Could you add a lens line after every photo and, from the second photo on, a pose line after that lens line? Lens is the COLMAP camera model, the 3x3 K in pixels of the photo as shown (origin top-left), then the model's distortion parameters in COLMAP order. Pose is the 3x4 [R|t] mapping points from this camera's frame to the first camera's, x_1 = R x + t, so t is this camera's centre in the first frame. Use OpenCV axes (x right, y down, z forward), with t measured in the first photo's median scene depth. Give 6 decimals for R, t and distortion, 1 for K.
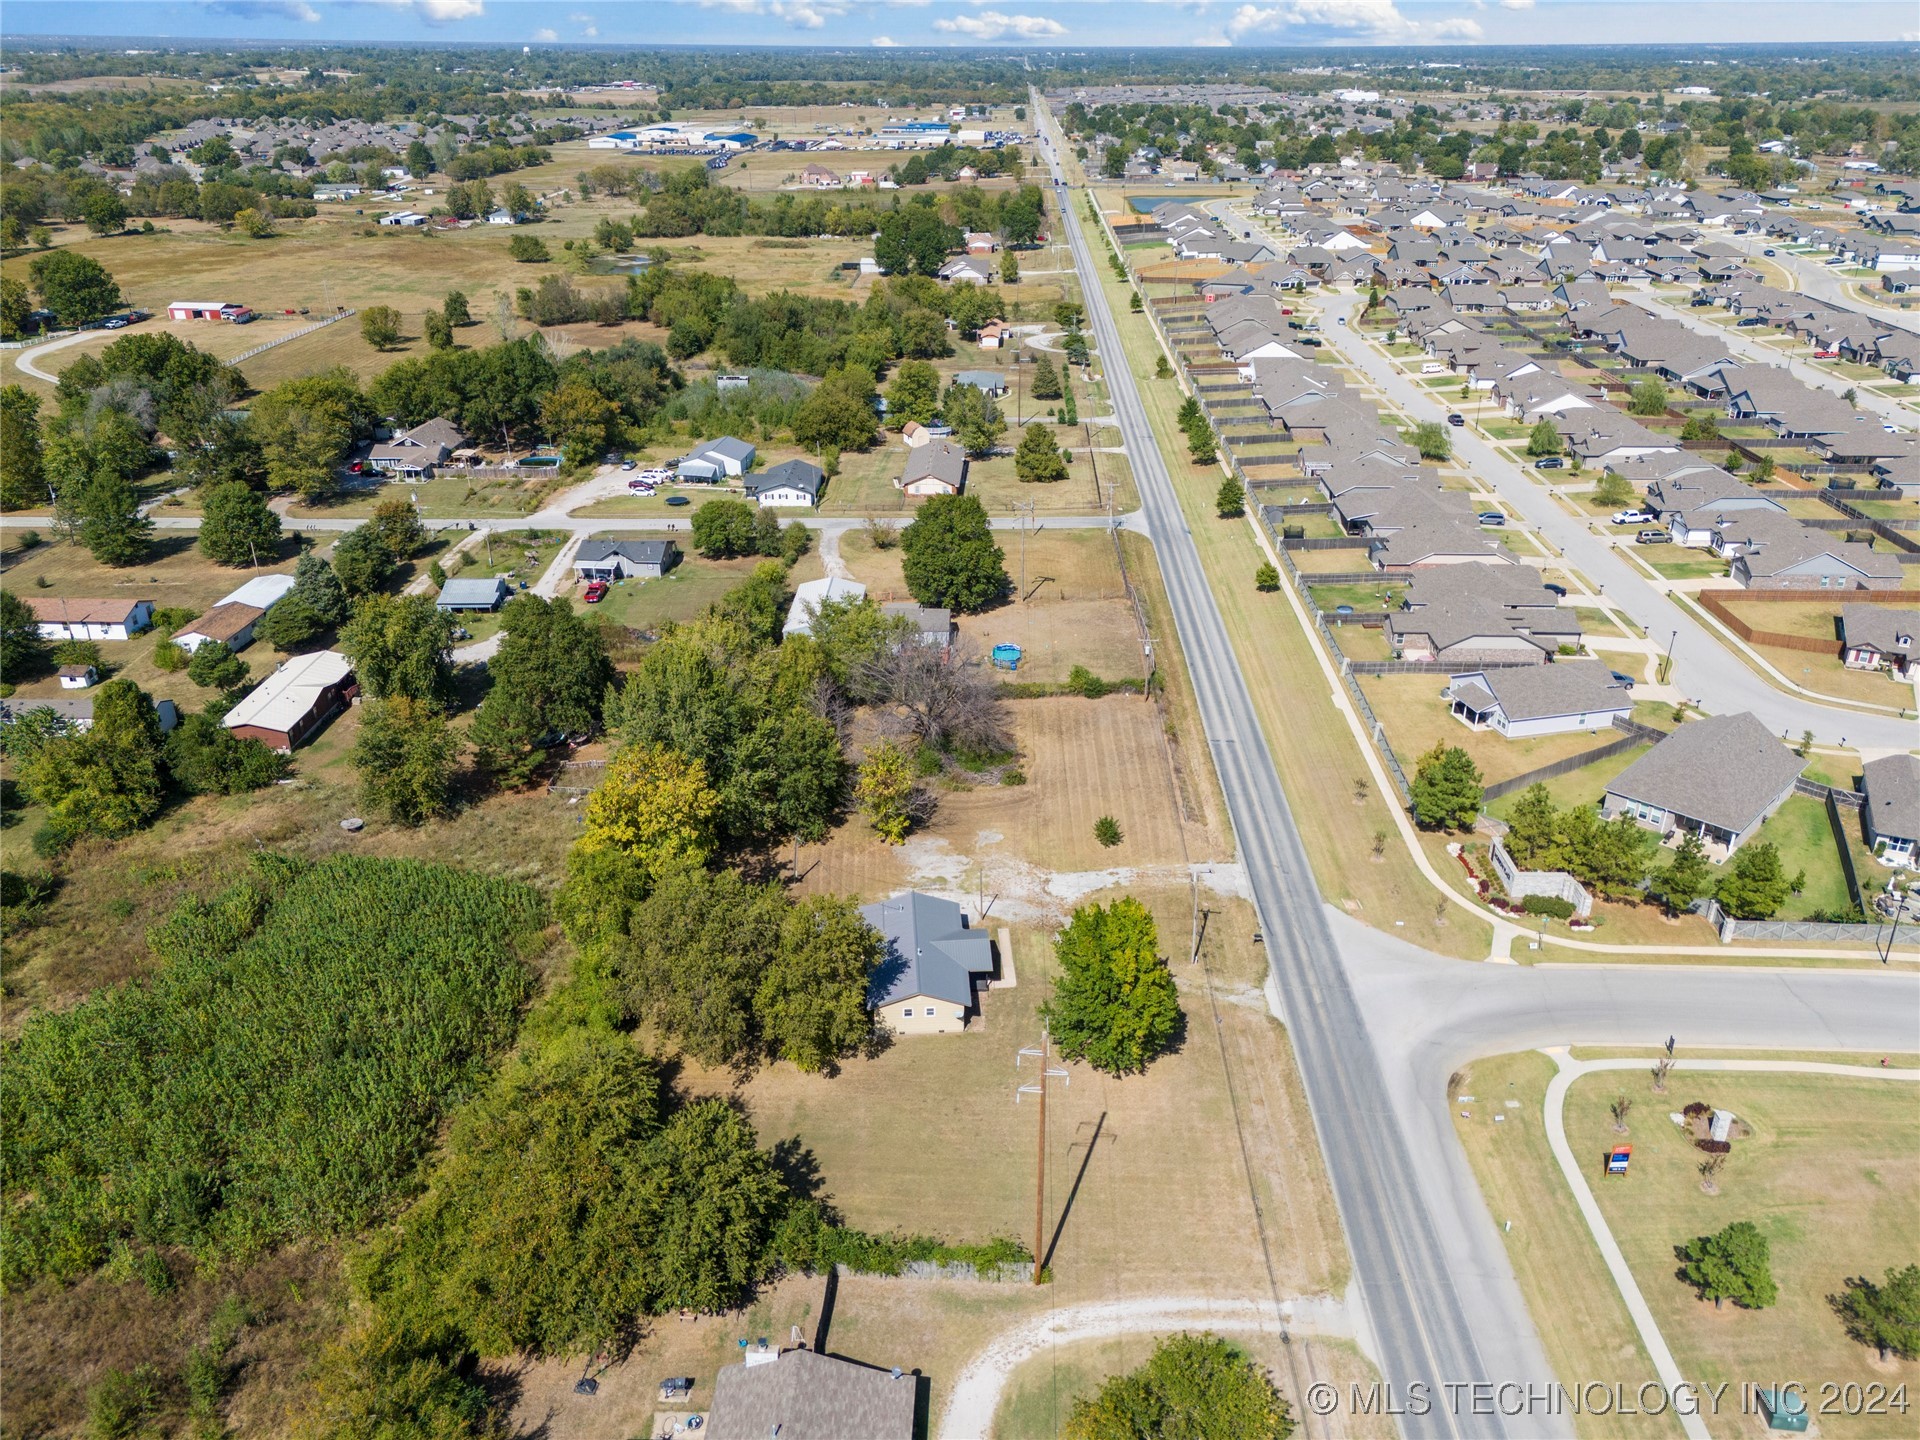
lens RADIAL K [[1414.3, 0, 960.0], [0, 1414.3, 720.0], [0, 0, 1]] dist [0.079386, -0.080680]
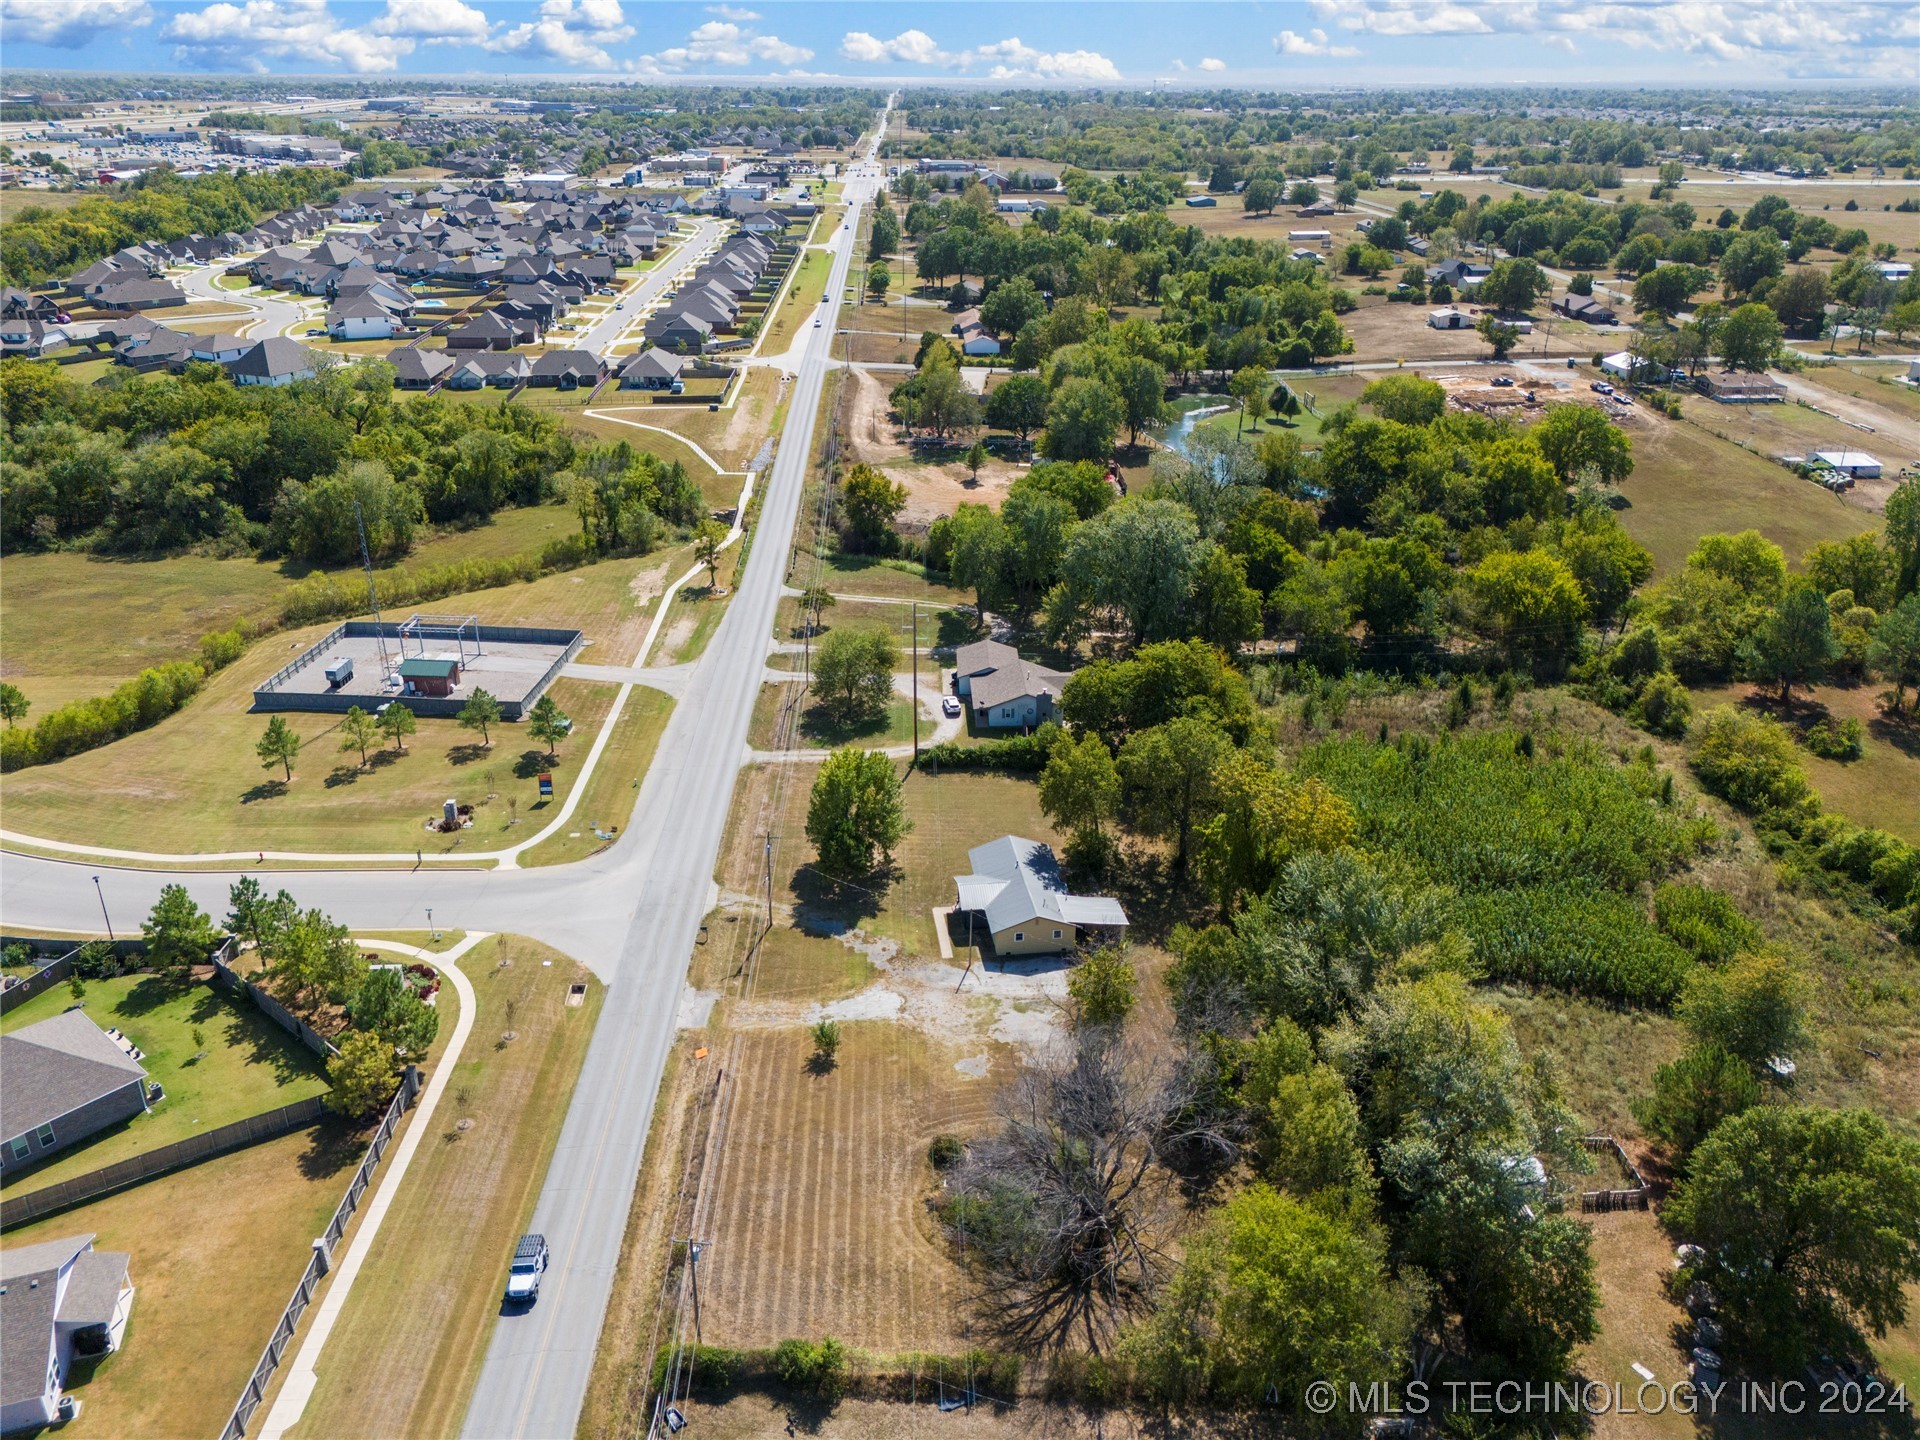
lens RADIAL K [[1414.3, 0, 960.0], [0, 1414.3, 720.0], [0, 0, 1]] dist [0.079386, -0.080680]
pose [[-0.997416, 0.028035, -0.066148, 0.084268], [-0.032295, 0.647500, 0.761381, -0.723044], [0.064176, 0.761550, -0.644922, 1.521249]]
